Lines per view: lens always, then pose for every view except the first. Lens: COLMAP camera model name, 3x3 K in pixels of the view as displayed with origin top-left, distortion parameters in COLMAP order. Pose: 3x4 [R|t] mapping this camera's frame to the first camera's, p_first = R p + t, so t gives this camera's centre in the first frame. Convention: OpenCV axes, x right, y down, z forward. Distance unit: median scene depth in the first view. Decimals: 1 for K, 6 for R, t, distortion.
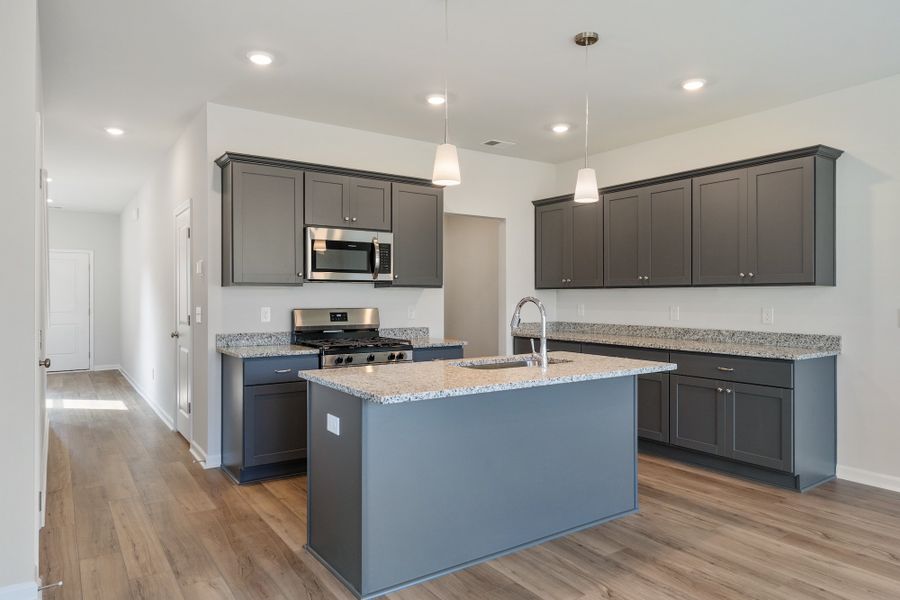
lens RADIAL K [[576.2, 0, 450.2], [0, 576.2, 296.2], [0, 0, 1]] dist [0.003589, -0.000412]
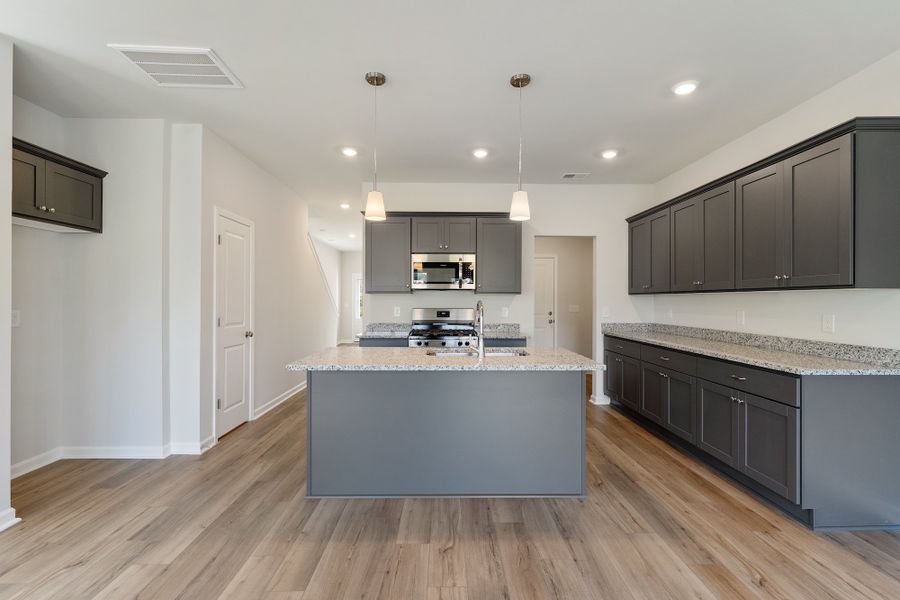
lens RADIAL K [[403.4, 0, 450.0], [0, 403.4, 300.0], [0, 0, 1]] dist [-0.000175, -0.000243]
pose [[0.832826, 0.002009, -0.553532, 0.420848], [-0.002742, 0.999996, -0.000496, 0.000514], [0.553528, 0.001931, 0.832828, 0.175608]]
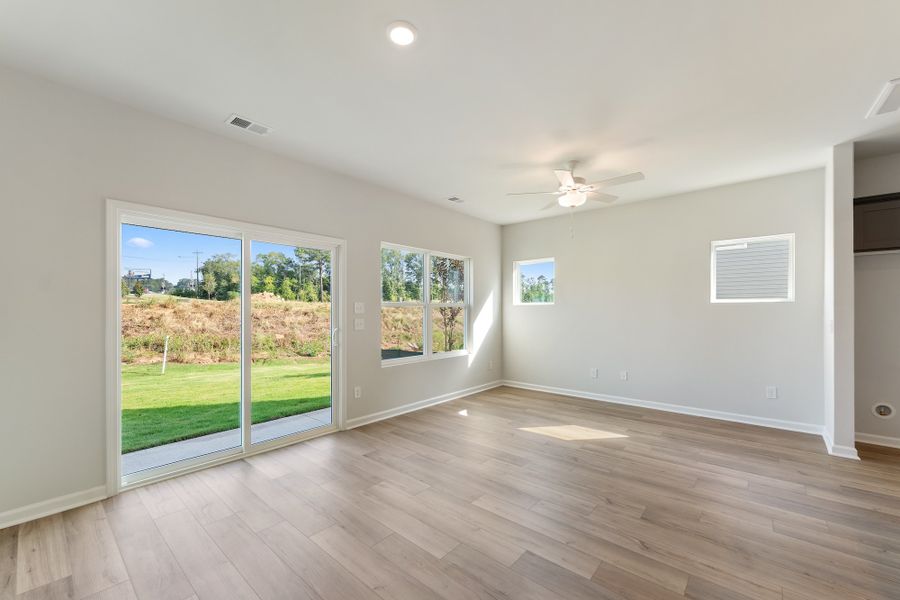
lens RADIAL K [[363.3, 0, 448.4], [0, 363.3, 310.7], [0, 0, 1]] dist [0.001633, 0.000040]
pose [[-0.967062, 0.000711, -0.254541, 0.611975], [0.001151, 0.999998, -0.001579, 0.001351], [0.254539, -0.001820, -0.967061, 0.788024]]
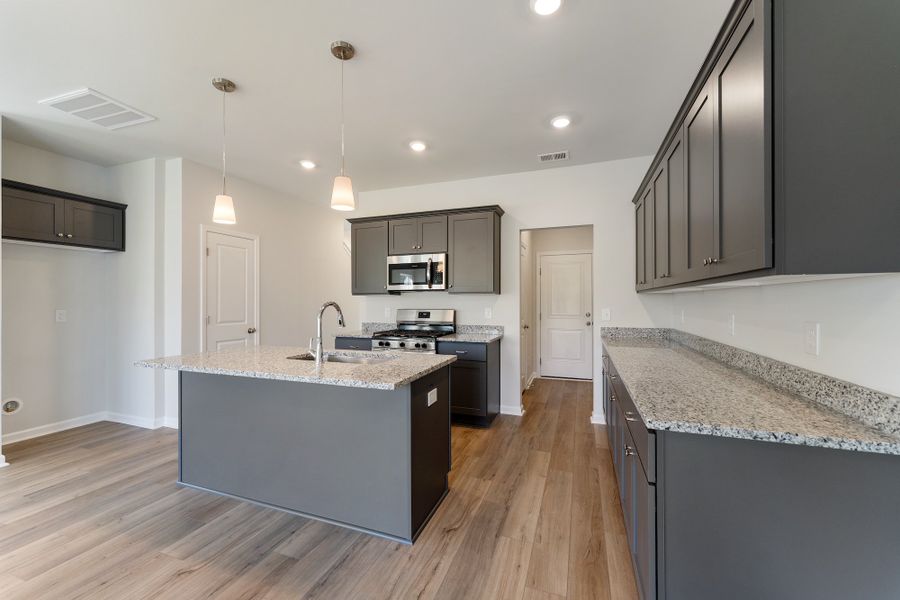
lens RADIAL K [[360.2, 0, 448.5], [0, 360.2, 299.9], [0, 0, 1]] dist [0.002607, -0.000001]
pose [[0.576326, -0.003891, -0.817210, 0.640189], [0.002813, 0.999992, -0.002778, 0.000558], [0.817215, -0.000698, 0.576333, 0.575763]]
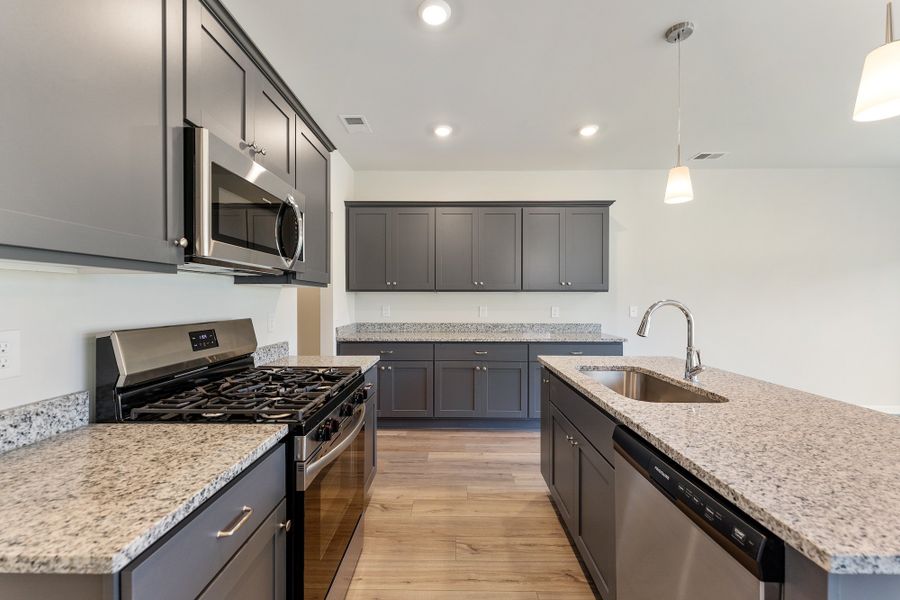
lens RADIAL K [[360.2, 0, 448.5], [0, 360.2, 299.9], [0, 0, 1]] dist [0.002607, -0.000001]
pose [[0.579310, -0.002230, 0.815104, -0.355563], [-0.002188, 0.999988, 0.004291, -0.000153], [-0.815104, -0.004269, 0.579299, 0.710326]]
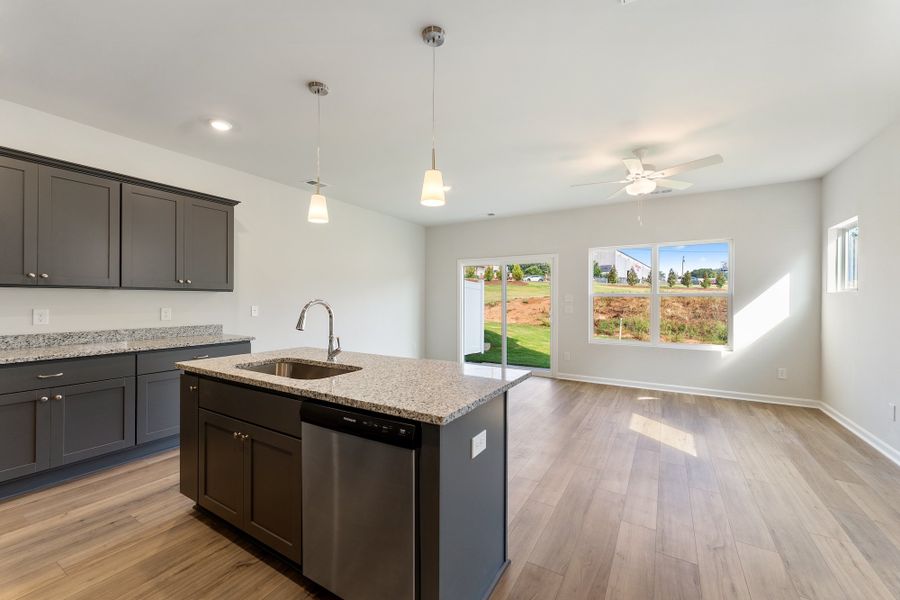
lens RADIAL K [[360.2, 0, 448.5], [0, 360.2, 299.9], [0, 0, 1]] dist [0.002607, -0.000001]
pose [[-0.410753, -0.001991, 0.911744, -0.424131], [-0.004566, 0.999990, 0.000127, 0.000473], [-0.911735, -0.004111, -0.410758, 0.782112]]
